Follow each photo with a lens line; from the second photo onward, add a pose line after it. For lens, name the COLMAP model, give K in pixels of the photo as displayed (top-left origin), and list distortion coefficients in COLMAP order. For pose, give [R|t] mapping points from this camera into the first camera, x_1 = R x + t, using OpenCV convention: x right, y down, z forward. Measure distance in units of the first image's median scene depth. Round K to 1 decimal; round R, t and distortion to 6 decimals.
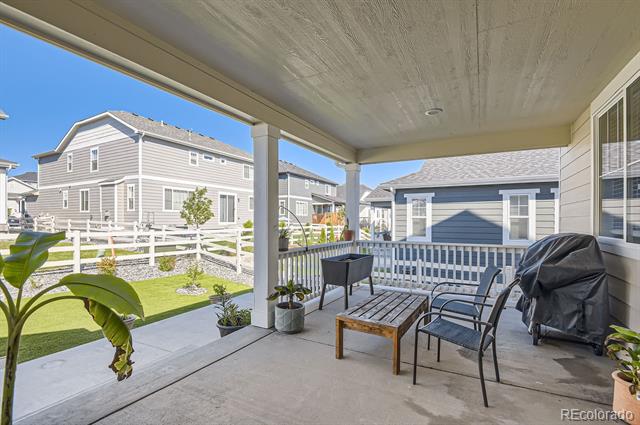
lens RADIAL K [[294.3, 0, 320.0], [0, 294.3, 212.5], [0, 0, 1]] dist [0.001415, -0.008384]
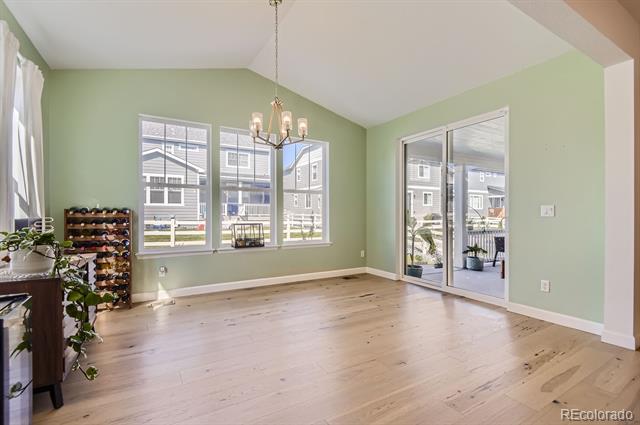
lens RADIAL K [[294.3, 0, 320.0], [0, 294.3, 212.5], [0, 0, 1]] dist [0.001415, -0.008384]
pose [[0.854313, -0.003297, -0.519749, 0.006829], [0.014773, 0.999730, 0.017941, -0.006836], [0.519549, -0.023006, 0.854131, -0.229116]]
